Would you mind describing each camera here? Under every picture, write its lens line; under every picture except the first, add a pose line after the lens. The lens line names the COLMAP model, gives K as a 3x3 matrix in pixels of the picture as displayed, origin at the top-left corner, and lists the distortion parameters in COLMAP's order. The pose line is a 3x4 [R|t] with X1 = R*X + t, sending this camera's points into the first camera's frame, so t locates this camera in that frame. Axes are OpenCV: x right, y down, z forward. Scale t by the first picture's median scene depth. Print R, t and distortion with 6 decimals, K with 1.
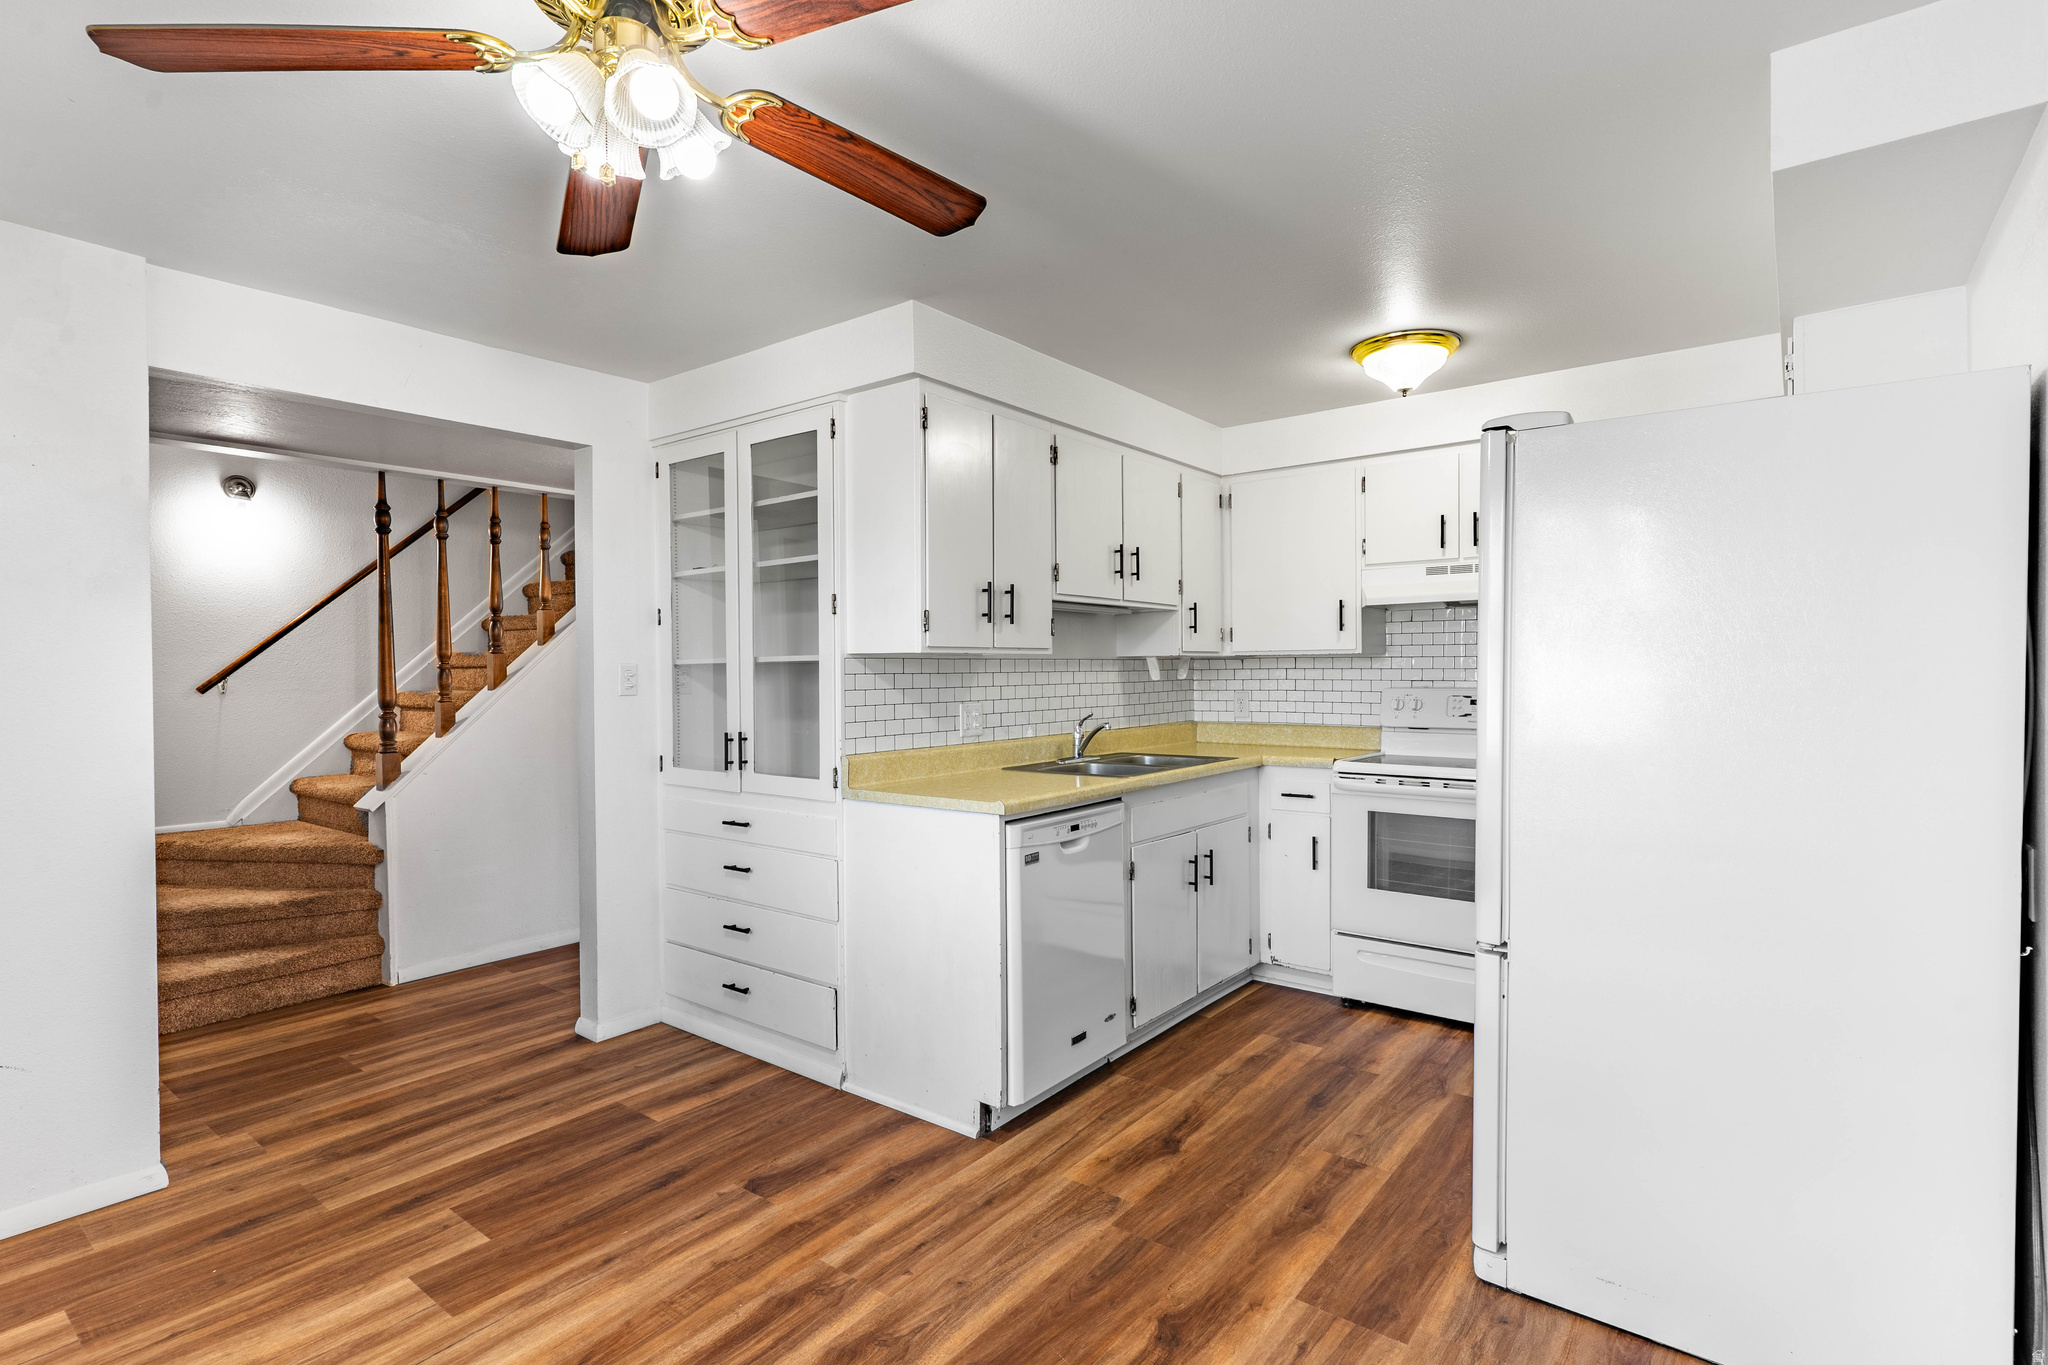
lens RADIAL K [[990.2, 0, 1013.5], [0, 990.2, 683.6], [0, 0, 1]] dist [-0.000215, -0.001444]
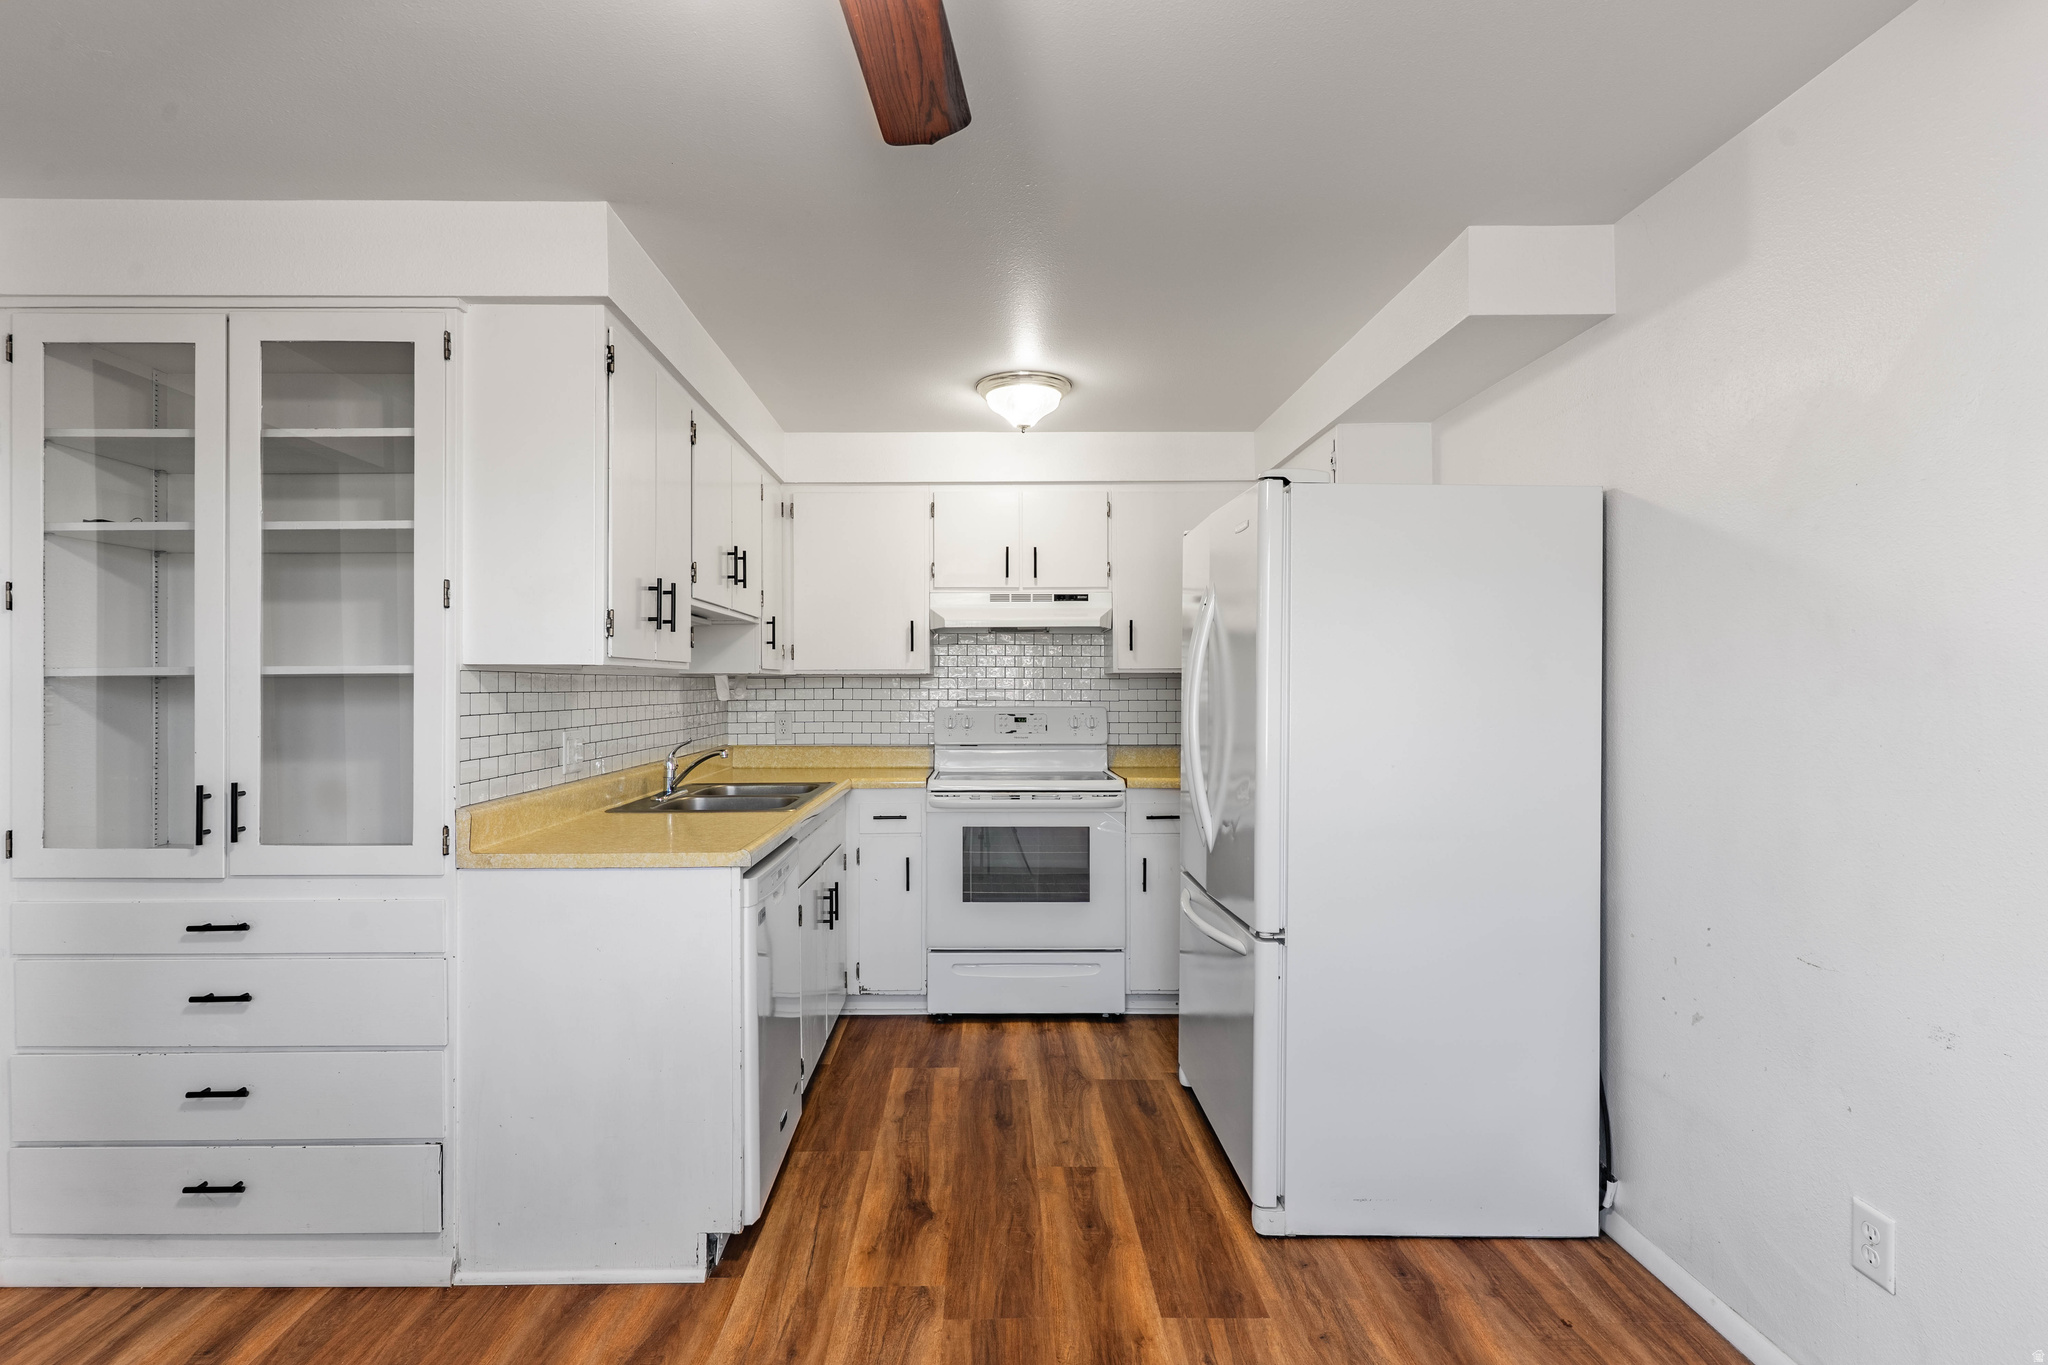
lens RADIAL K [[990.2, 0, 1020.6], [0, 990.2, 685.2], [0, 0, 1]] dist [-0.000215, -0.001444]
pose [[0.782242, 0.006427, 0.622941, -0.295255], [0.005368, 0.999840, -0.017057, -0.000892], [-0.622951, 0.016687, 0.782083, 0.192263]]
